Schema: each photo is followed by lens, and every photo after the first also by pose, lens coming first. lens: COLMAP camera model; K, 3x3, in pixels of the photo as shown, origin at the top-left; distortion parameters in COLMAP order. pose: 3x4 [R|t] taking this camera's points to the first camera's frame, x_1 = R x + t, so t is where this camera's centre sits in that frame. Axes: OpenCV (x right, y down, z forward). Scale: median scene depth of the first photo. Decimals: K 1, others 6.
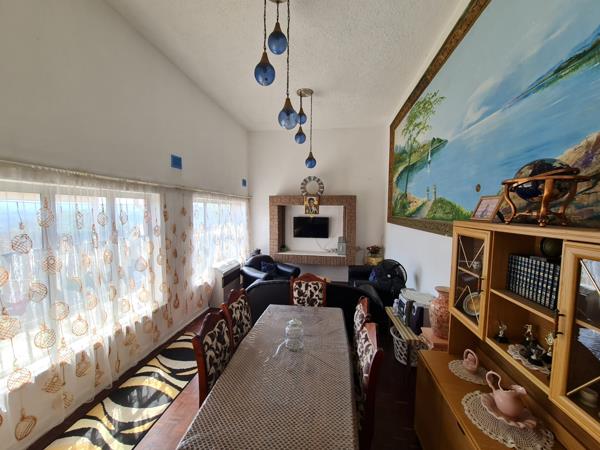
lens RADIAL K [[244.9, 0, 300.0], [0, 244.9, 225.0], [0, 0, 1]] dist [-0.001507, 0.000085]
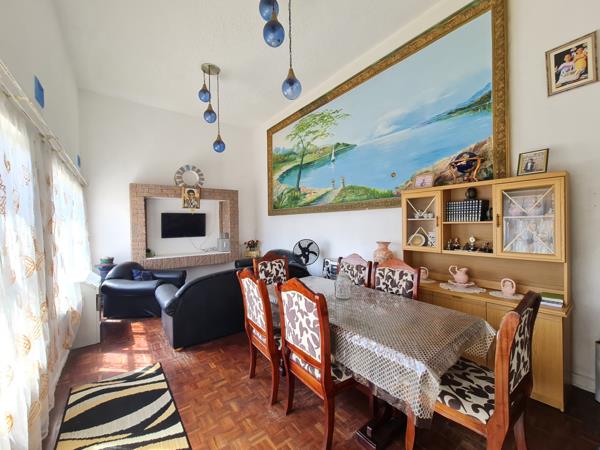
lens RADIAL K [[244.9, 0, 300.0], [0, 244.9, 225.0], [0, 0, 1]] dist [-0.001507, 0.000085]
pose [[0.703058, -0.027300, 0.710608, -0.581674], [0.065601, 0.997492, -0.026583, 0.122047], [-0.708100, 0.065306, 0.703086, 0.223971]]
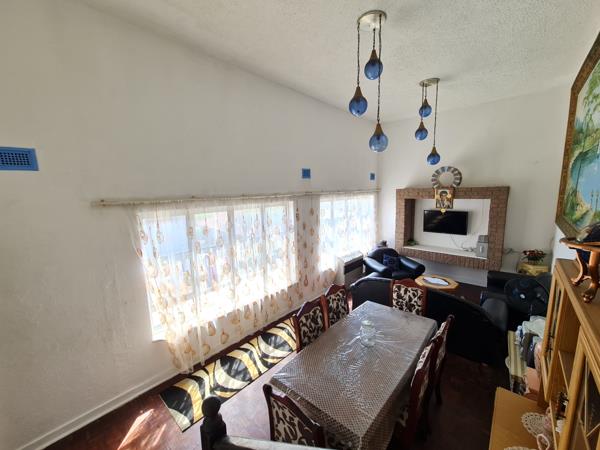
lens RADIAL K [[246.1, 0, 300.0], [0, 246.1, 225.0], [0, 0, 1]] dist [-0.004192, -0.000170]
pose [[0.829171, 0.050857, -0.556677, 0.223236], [-0.000311, 0.995895, 0.090520, -0.126642], [0.558995, -0.074884, 0.825783, -0.102710]]
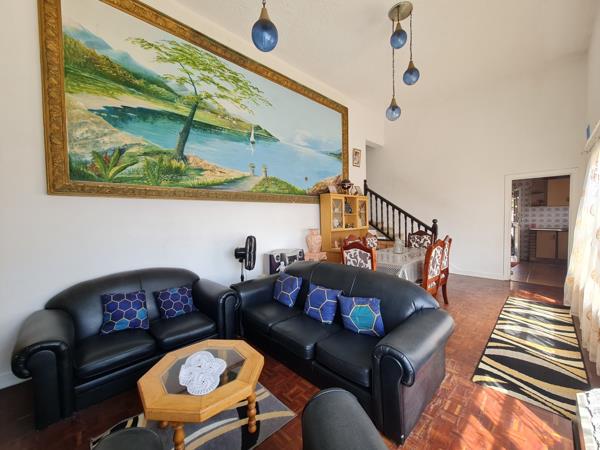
lens RADIAL K [[244.9, 0, 300.0], [0, 244.9, 225.0], [0, 0, 1]] dist [-0.001507, 0.000085]
pose [[-0.795596, -0.015392, 0.605632, -0.367021], [0.049551, 0.994674, 0.090373, 0.037744], [-0.603798, 0.101910, -0.790596, 1.900501]]
